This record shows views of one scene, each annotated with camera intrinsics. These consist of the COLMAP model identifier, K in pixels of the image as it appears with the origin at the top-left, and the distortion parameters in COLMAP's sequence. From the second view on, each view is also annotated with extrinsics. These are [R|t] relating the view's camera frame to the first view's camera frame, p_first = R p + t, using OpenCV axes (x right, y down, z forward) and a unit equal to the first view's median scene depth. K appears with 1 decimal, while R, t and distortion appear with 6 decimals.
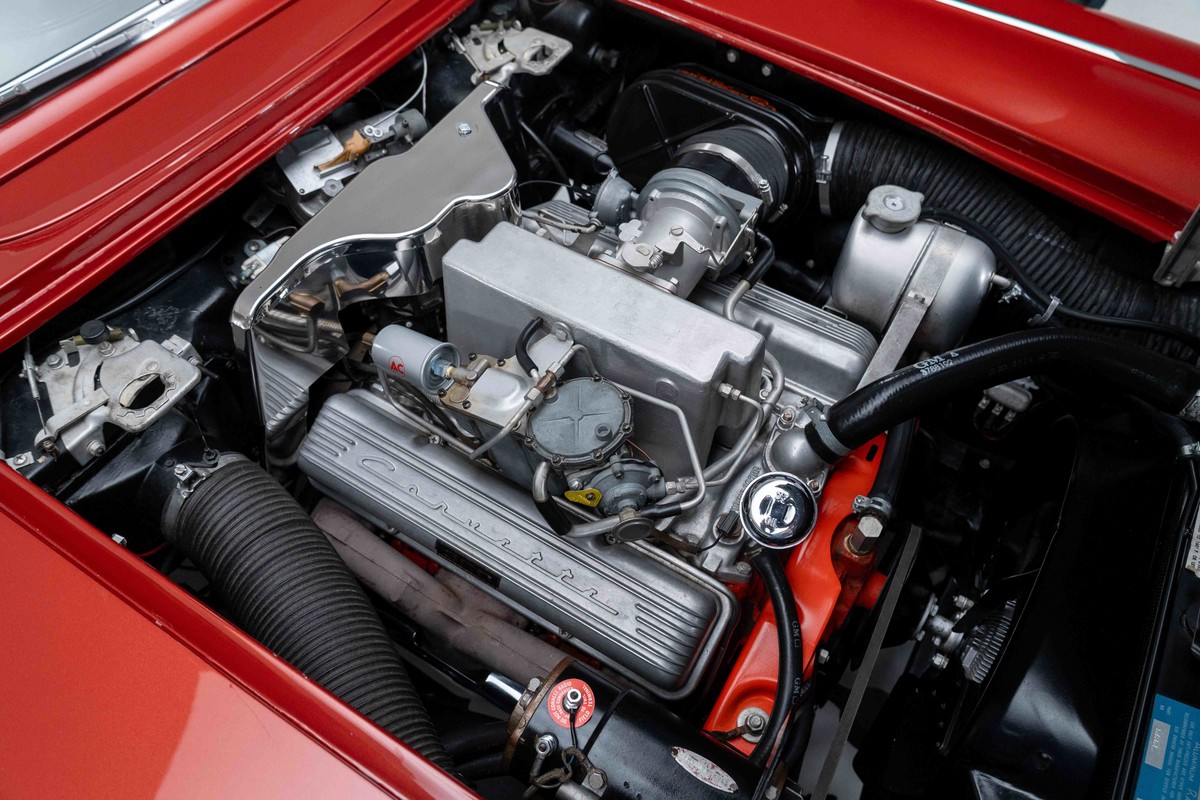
lens RADIAL K [[825.6, 0, 600.0], [0, 825.6, 400.0], [0, 0, 1]] dist [-0.013006, 0.001365]
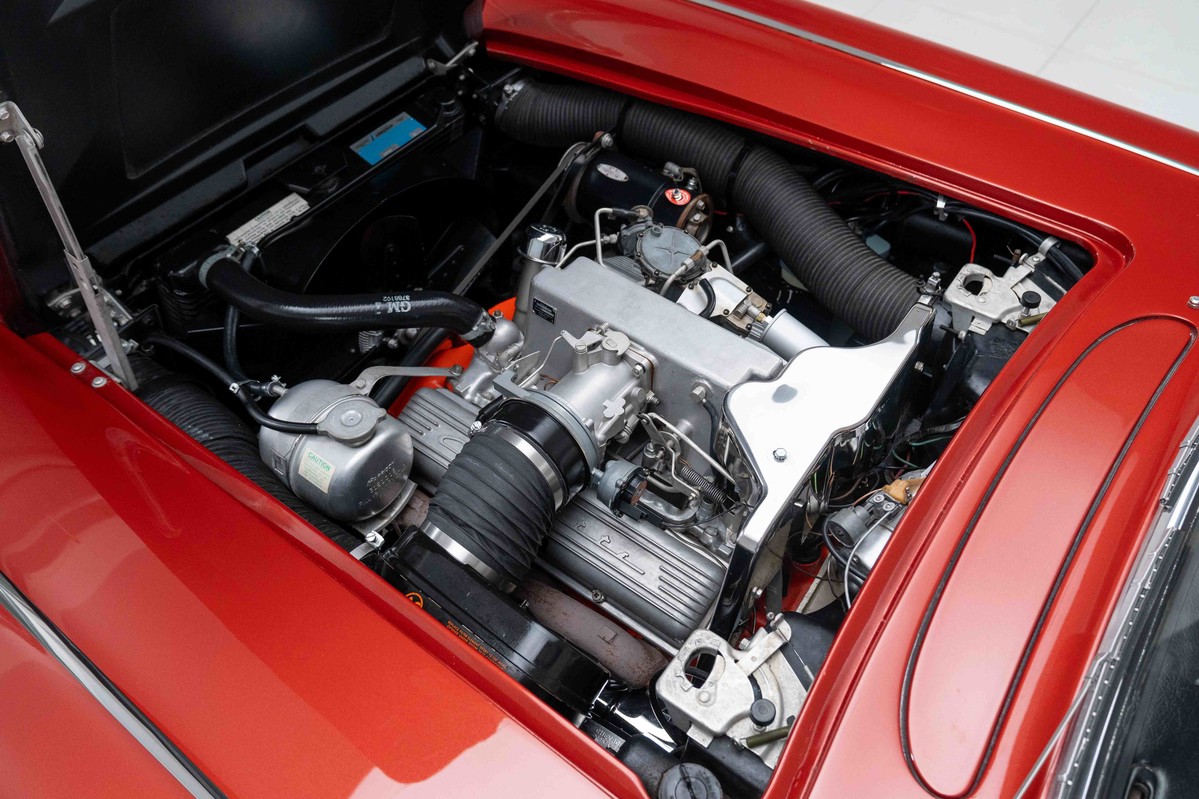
lens RADIAL K [[961.9, 0, 595.2], [0, 961.9, 397.9], [0, 0, 1]] dist [-0.004091, 0.001451]
pose [[-0.994600, -0.088420, 0.054338, -0.005661], [0.074585, -0.244921, 0.966670, -1.398562], [-0.072164, 0.965503, 0.250193, 0.673024]]
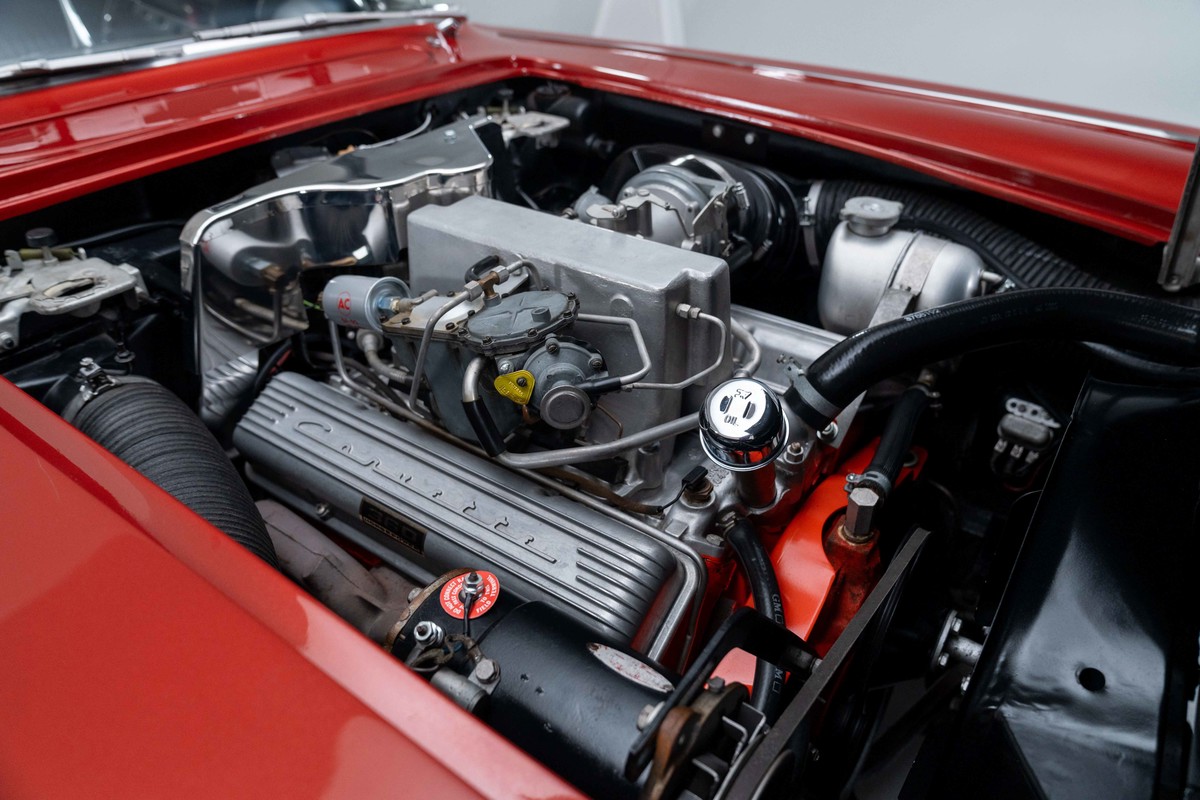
lens RADIAL K [[816.8, 0, 608.8], [0, 816.8, 395.4], [0, 0, 1]] dist [-0.009260, -0.001803]
pose [[0.998364, 0.021058, -0.053150, 0.100228], [-0.038632, 0.933809, -0.355680, 0.343196], [0.042142, 0.357151, 0.933095, 0.153685]]
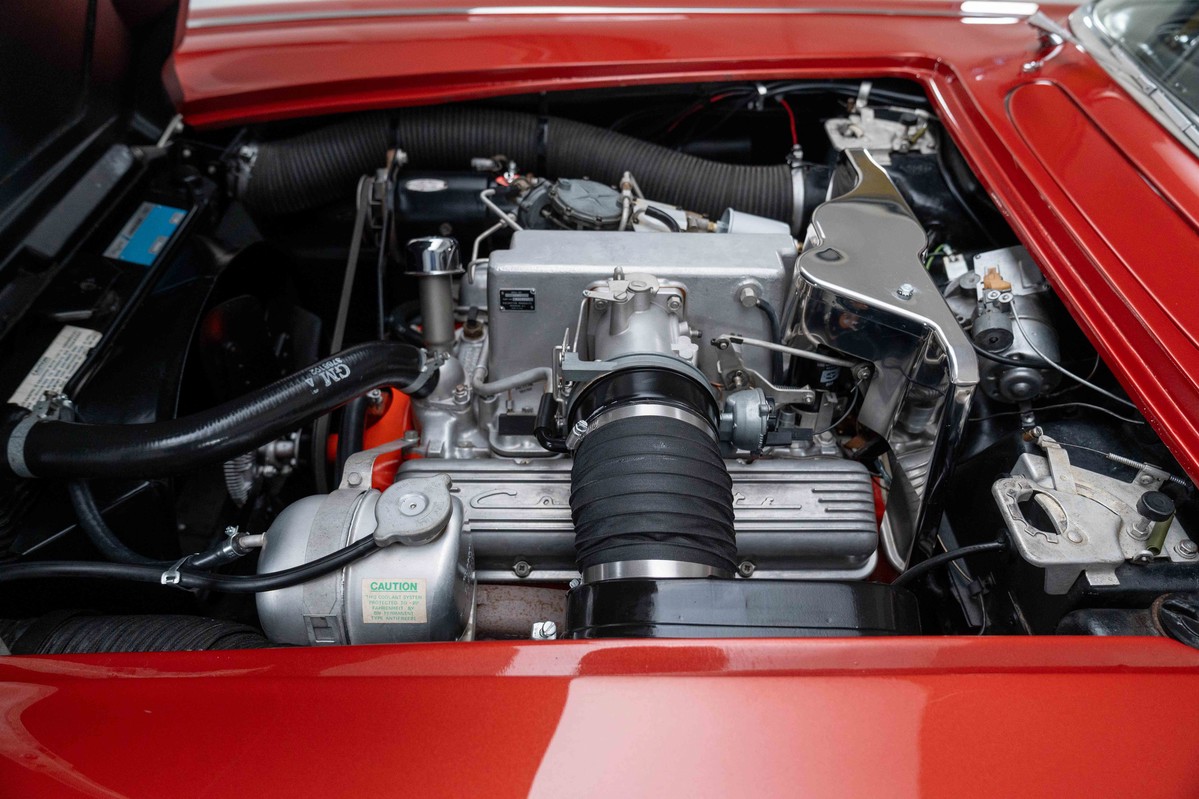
lens RADIAL K [[824.9, 0, 599.5], [0, 824.9, 399.5], [0, 0, 1]] dist [-0.013006, 0.001365]
pose [[-0.850940, 0.340159, -0.400241, 0.485796], [-0.443095, -0.055663, 0.894745, -0.956714], [0.282077, 0.938719, 0.198088, 0.844757]]
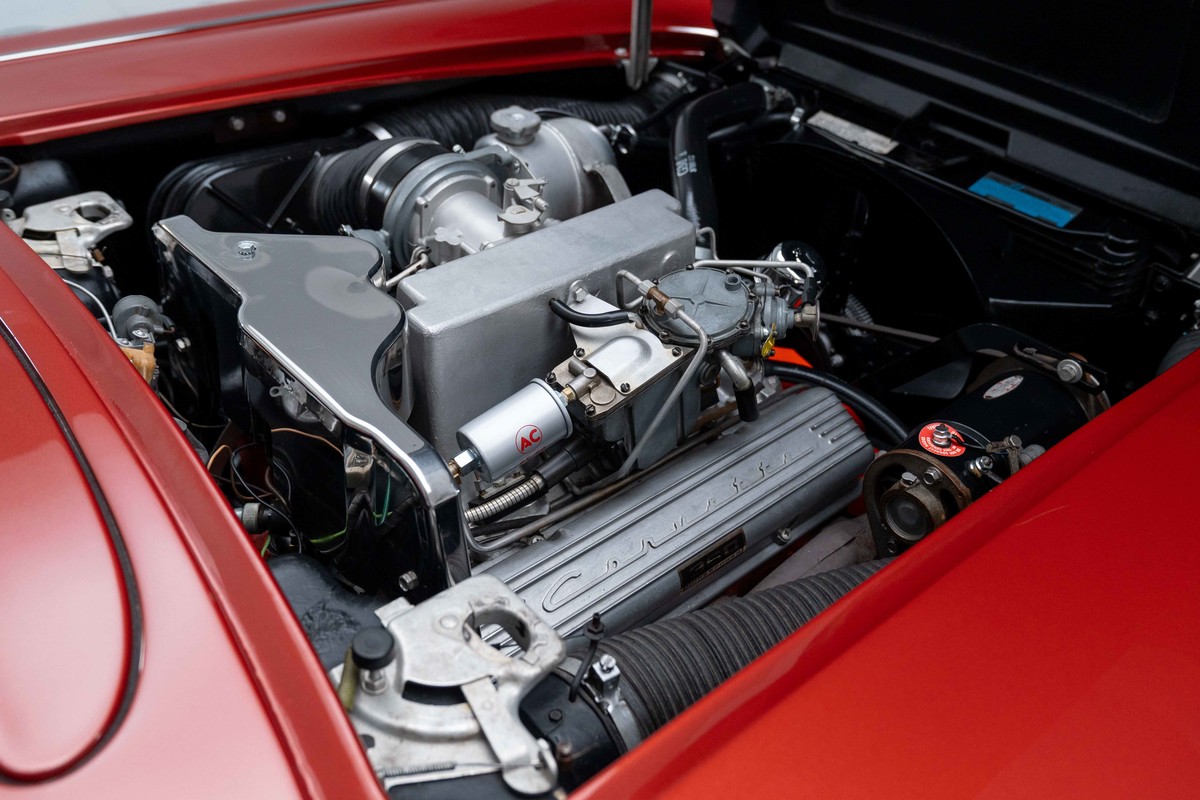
lens RADIAL K [[1009.6, 0, 590.4], [0, 1009.6, 401.3], [0, 0, 1]] dist [-0.003827, 0.009279]
pose [[0.314918, -0.577522, 0.753190, -0.827620], [0.748196, 0.639326, 0.177384, -0.169263], [-0.583977, 0.507673, 0.633434, 0.311884]]
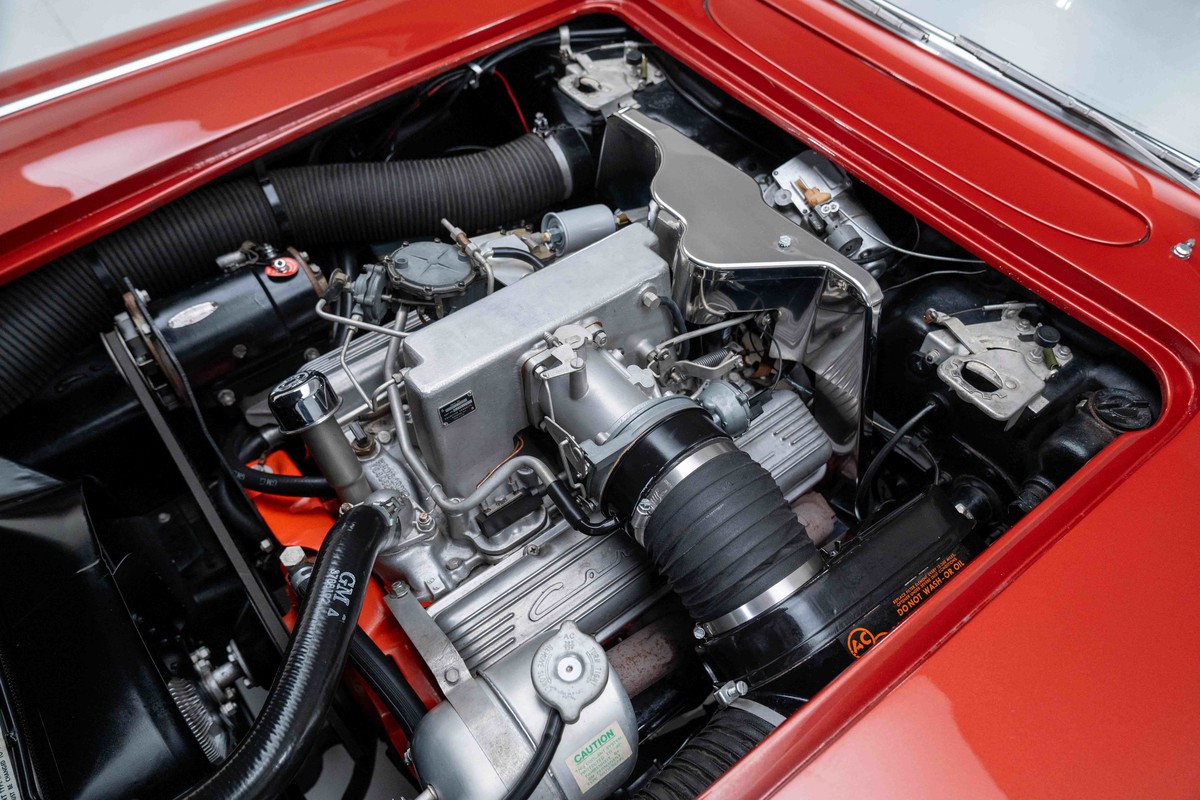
lens RADIAL K [[844.9, 0, 605.9], [0, 844.9, 390.9], [0, 0, 1]] dist [-0.009006, 0.001648]
pose [[-0.360085, 0.711066, -0.603924, 0.624637], [-0.768635, 0.140749, 0.624011, -0.754732], [0.528714, 0.688895, 0.495869, 0.521116]]
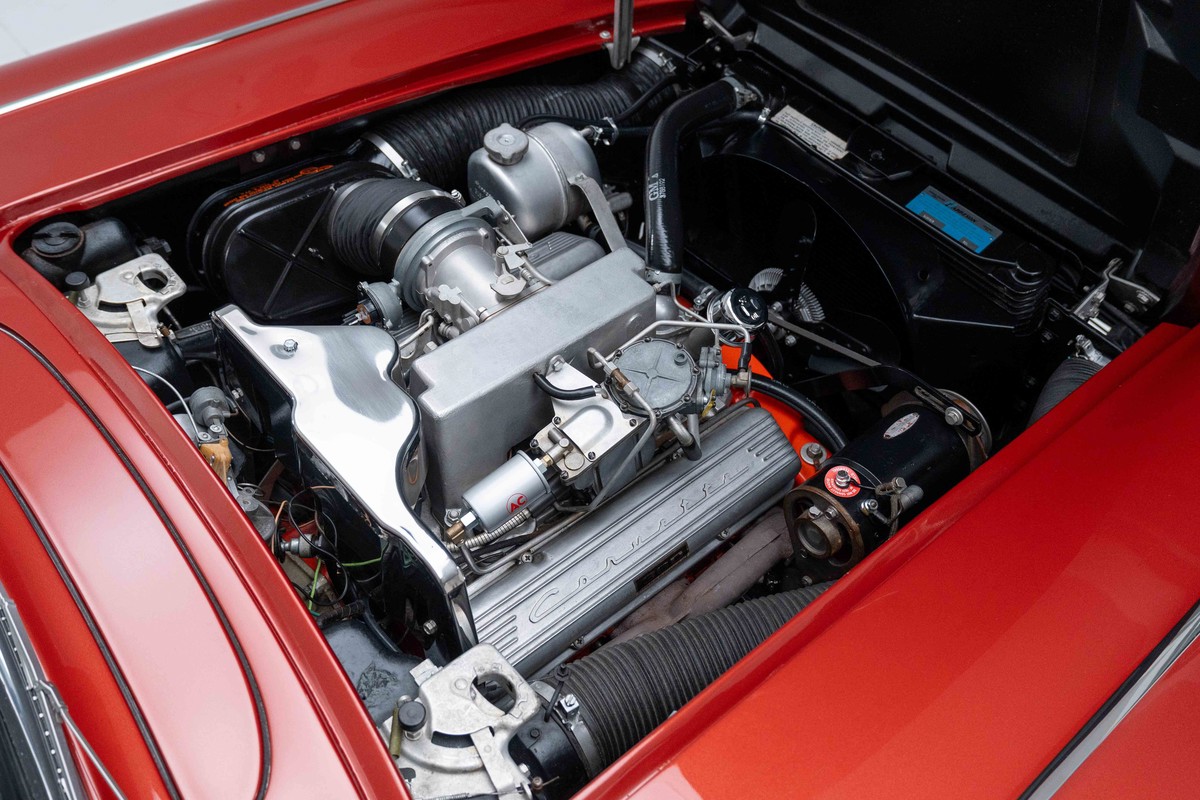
lens RADIAL K [[1055.7, 0, 600.0], [0, 1055.7, 400.0], [0, 0, 1]] dist [0.003171, -0.000577]
pose [[0.315020, -0.720992, 0.617197, -0.831900], [0.748130, 0.588799, 0.305970, -0.393529], [-0.584007, 0.365357, 0.724879, -0.046708]]
